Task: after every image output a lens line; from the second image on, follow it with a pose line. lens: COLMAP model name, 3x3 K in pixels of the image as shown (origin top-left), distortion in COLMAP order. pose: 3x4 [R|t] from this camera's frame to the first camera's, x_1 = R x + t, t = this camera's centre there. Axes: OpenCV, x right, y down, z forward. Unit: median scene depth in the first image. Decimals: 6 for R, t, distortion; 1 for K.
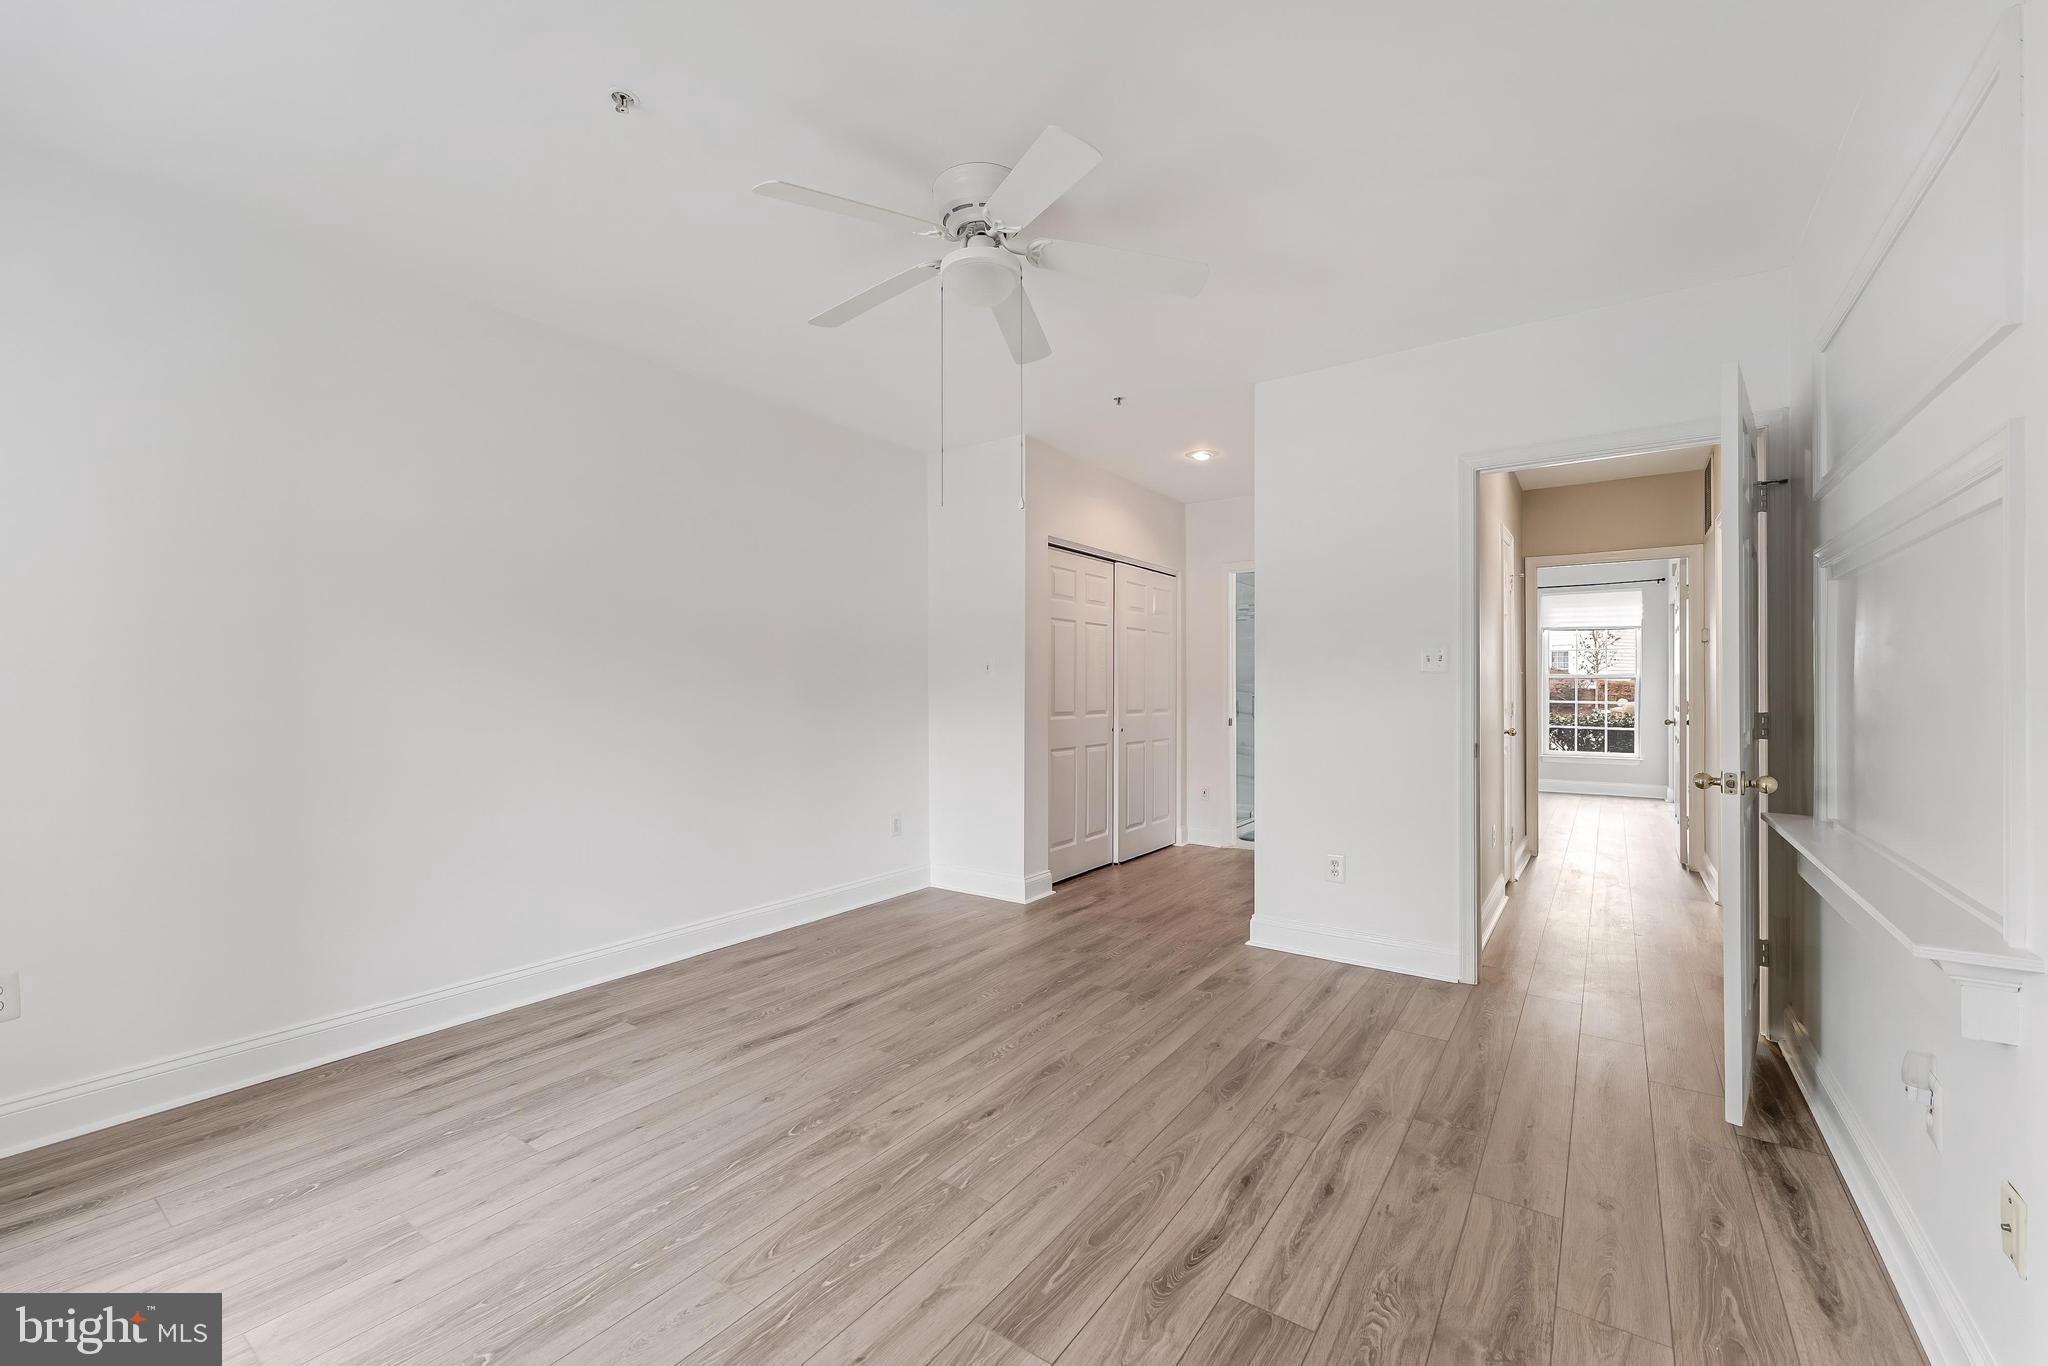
lens RADIAL K [[826.2, 0, 1030.6], [0, 826.2, 687.4], [0, 0, 1]] dist [0.000226, -0.000371]
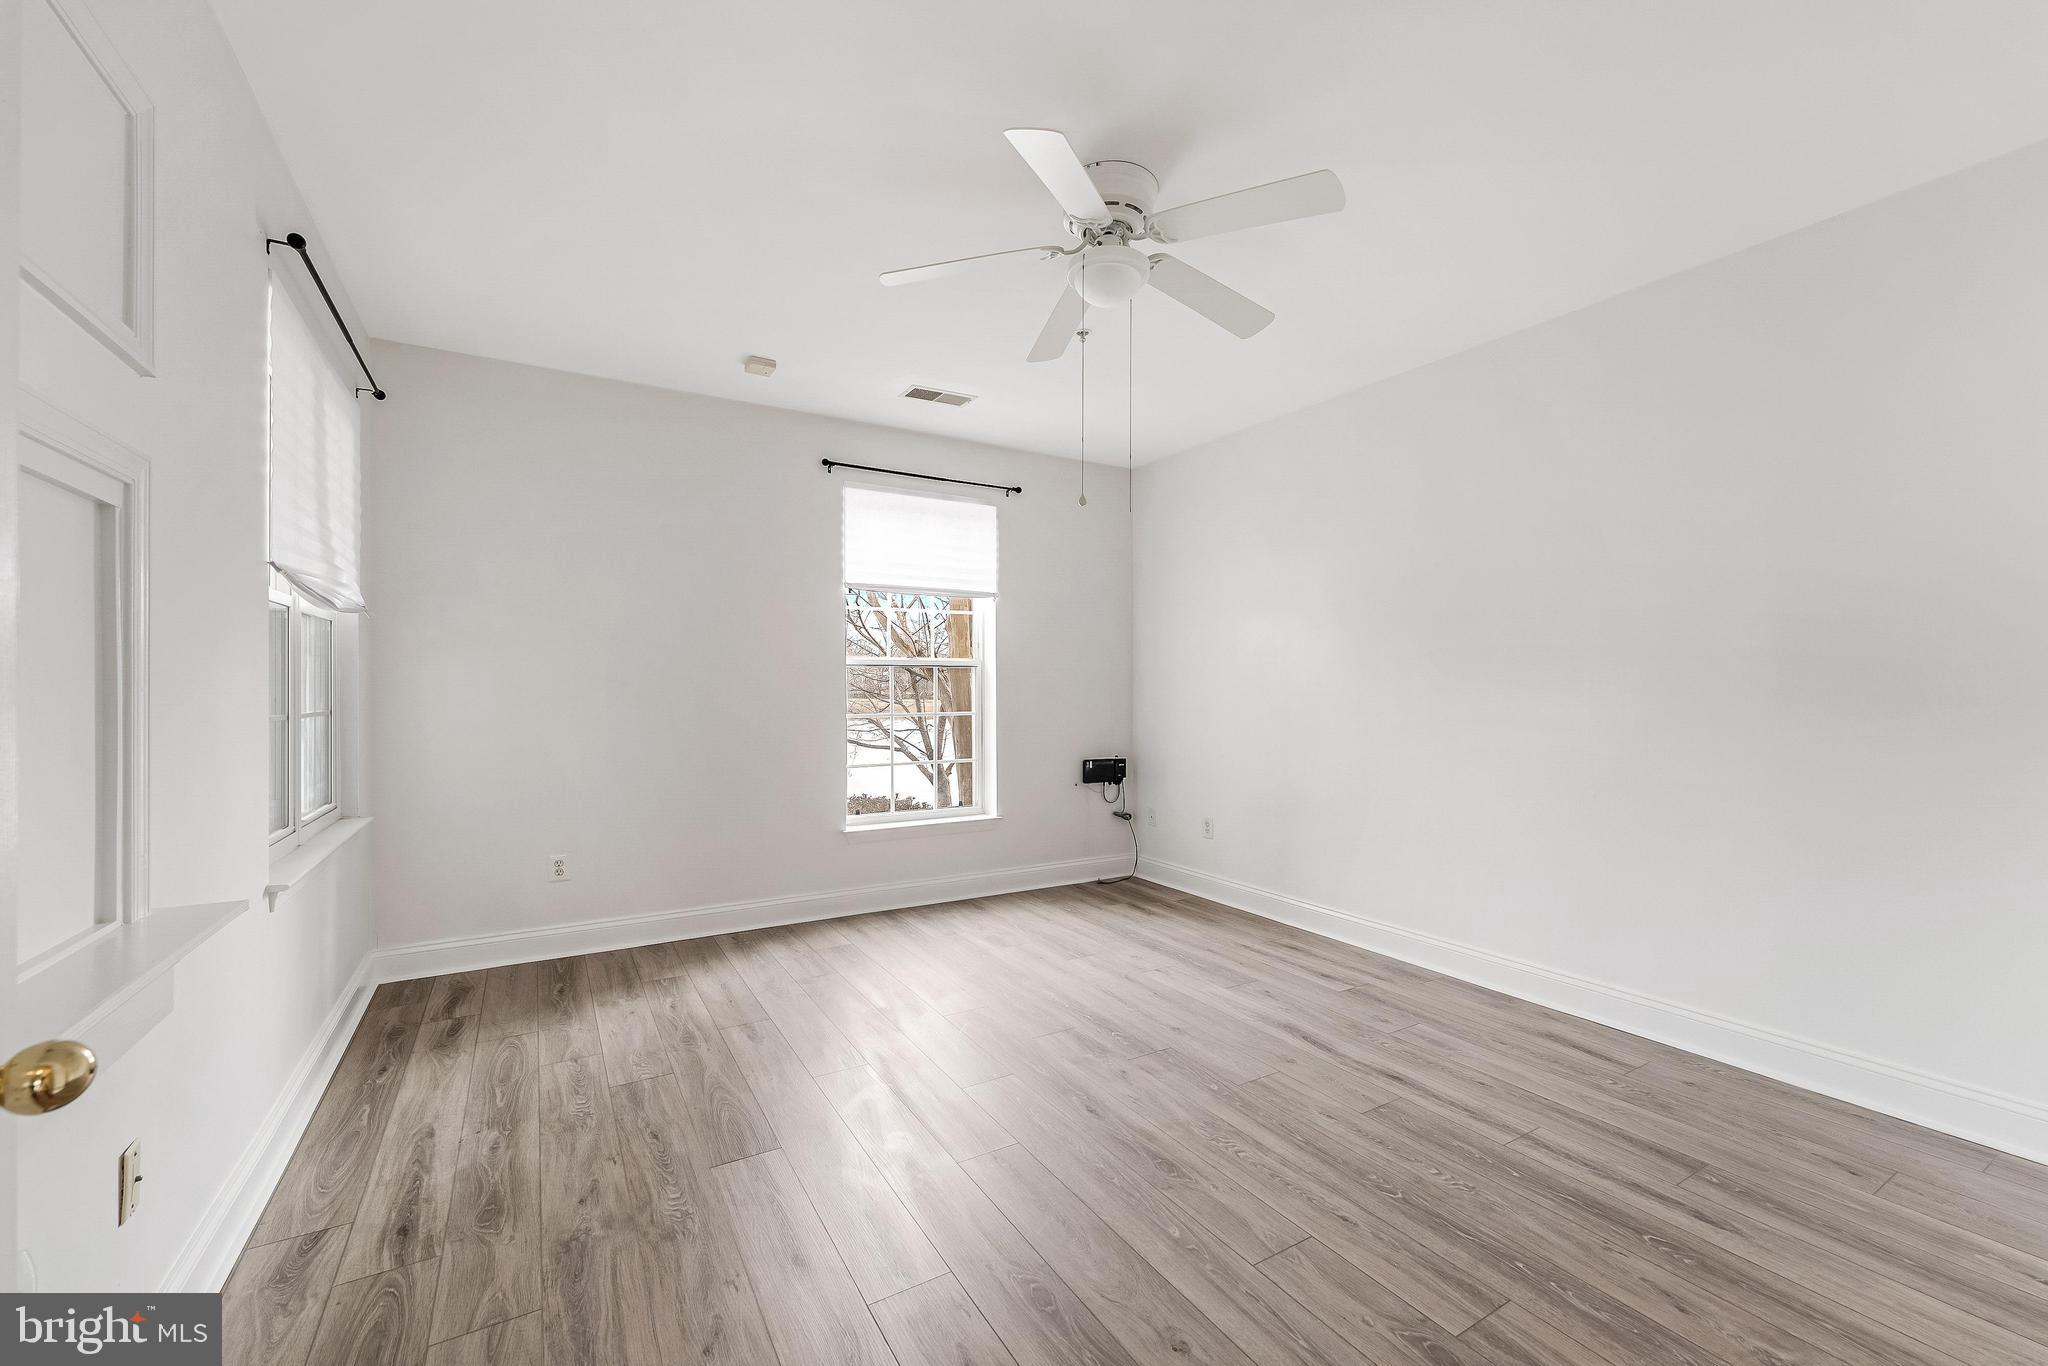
lens RADIAL K [[826.2, 0, 1032.1], [0, 826.2, 682.9], [0, 0, 1]] dist [0.000226, -0.000371]
pose [[-0.402220, -0.004340, -0.915533, 0.787287], [-0.002144, 0.999990, -0.003798, -0.002821], [0.915541, 0.000436, -0.402225, 1.163847]]
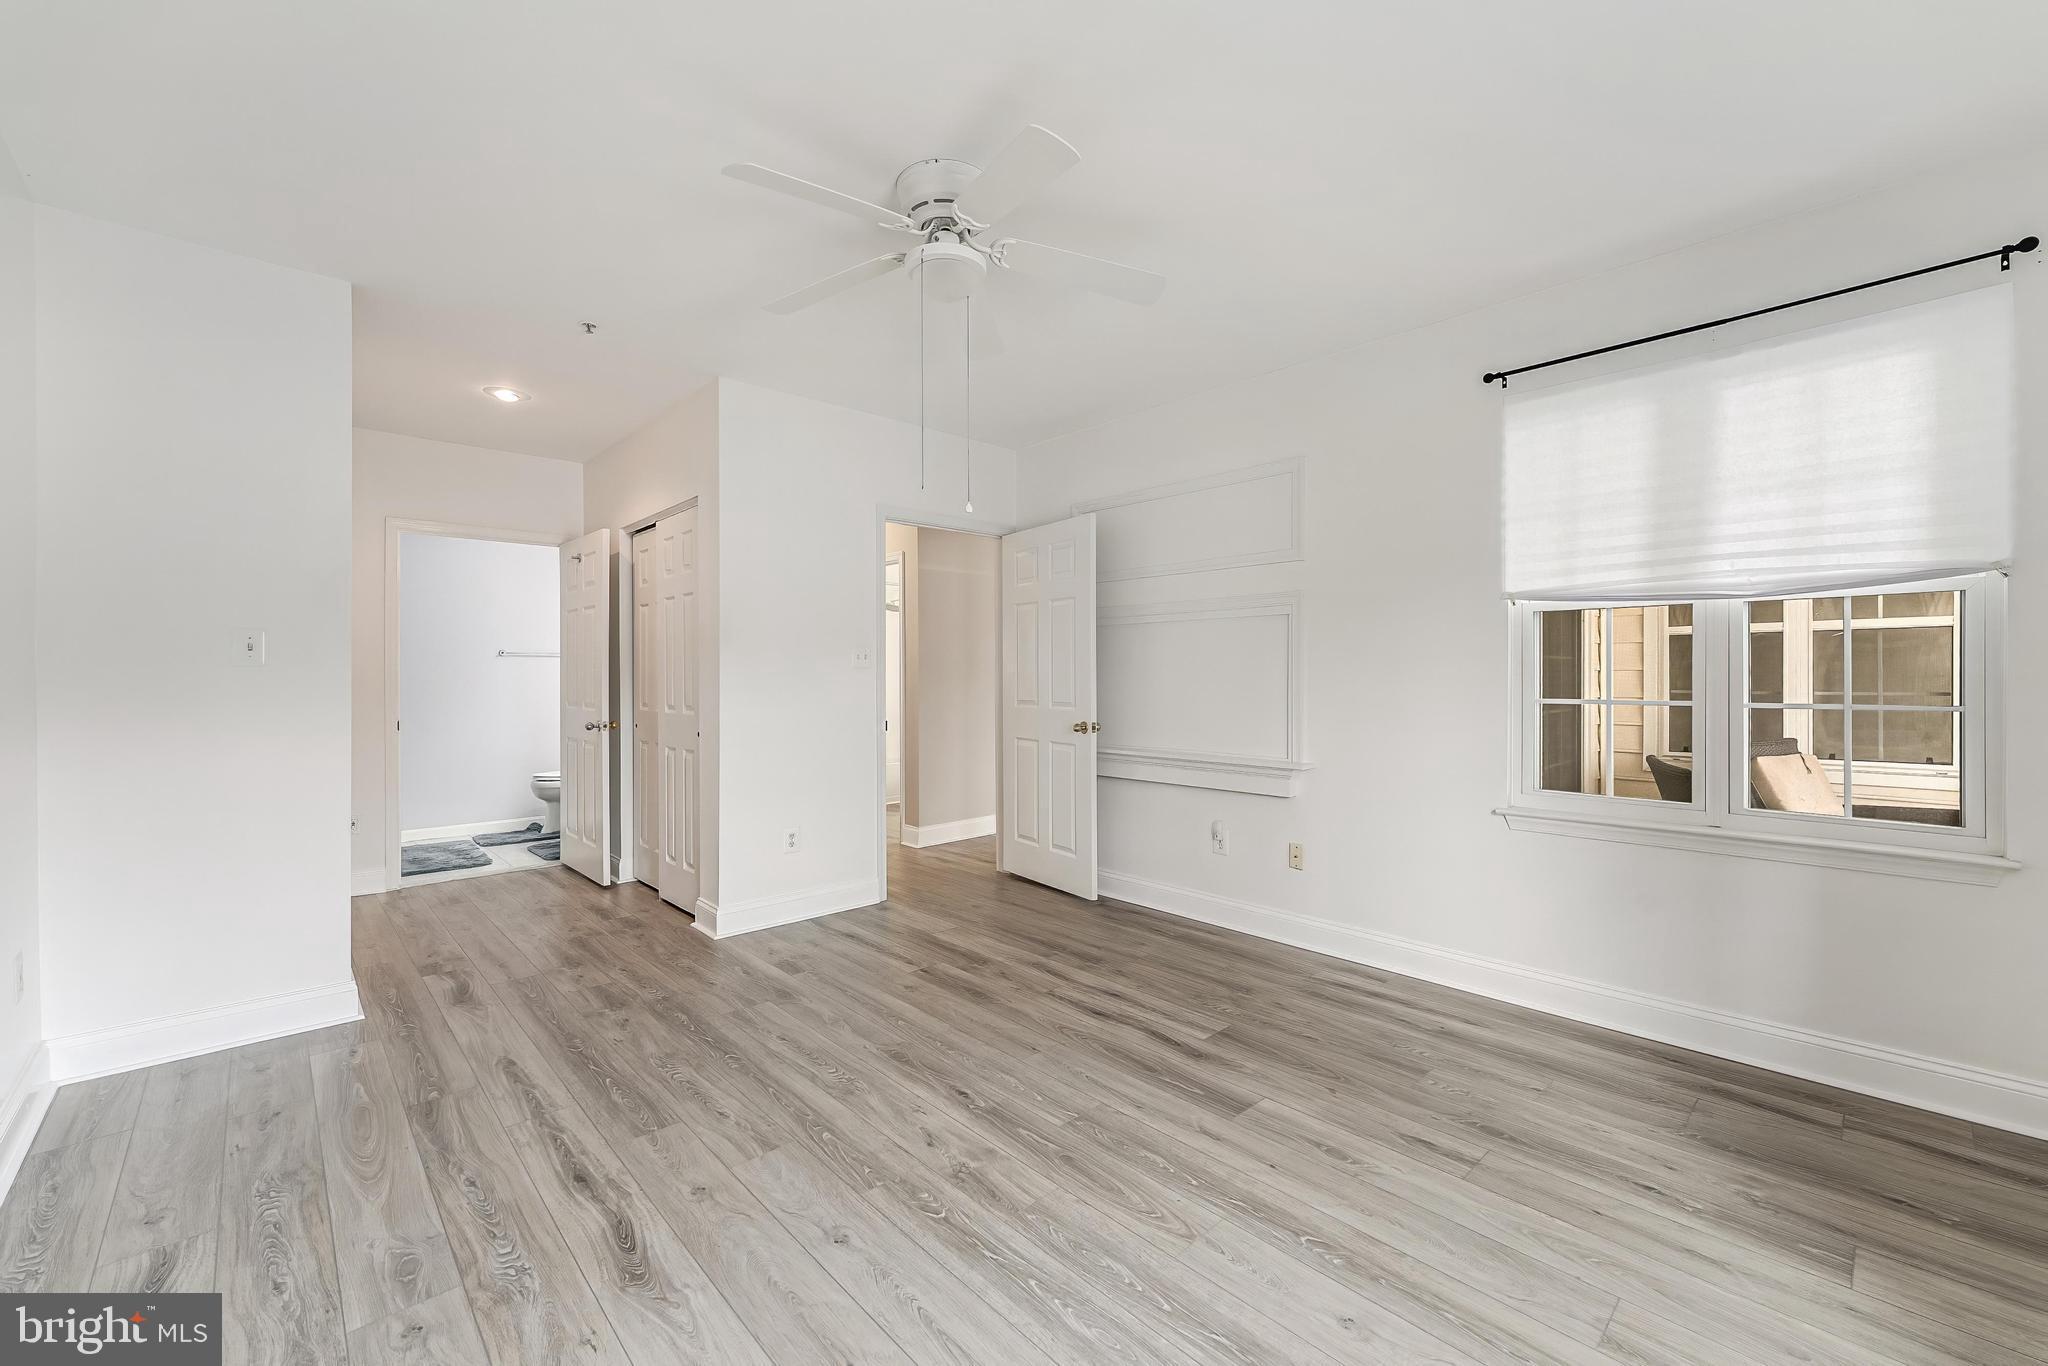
lens RADIAL K [[826.2, 0, 1031.7], [0, 826.2, 675.3], [0, 0, 1]] dist [0.000226, -0.000371]
pose [[0.198705, 0.001941, 0.980057, -0.904926], [0.003829, 0.999989, -0.002757, -0.001276], [-0.980052, 0.004300, 0.198695, 0.616491]]
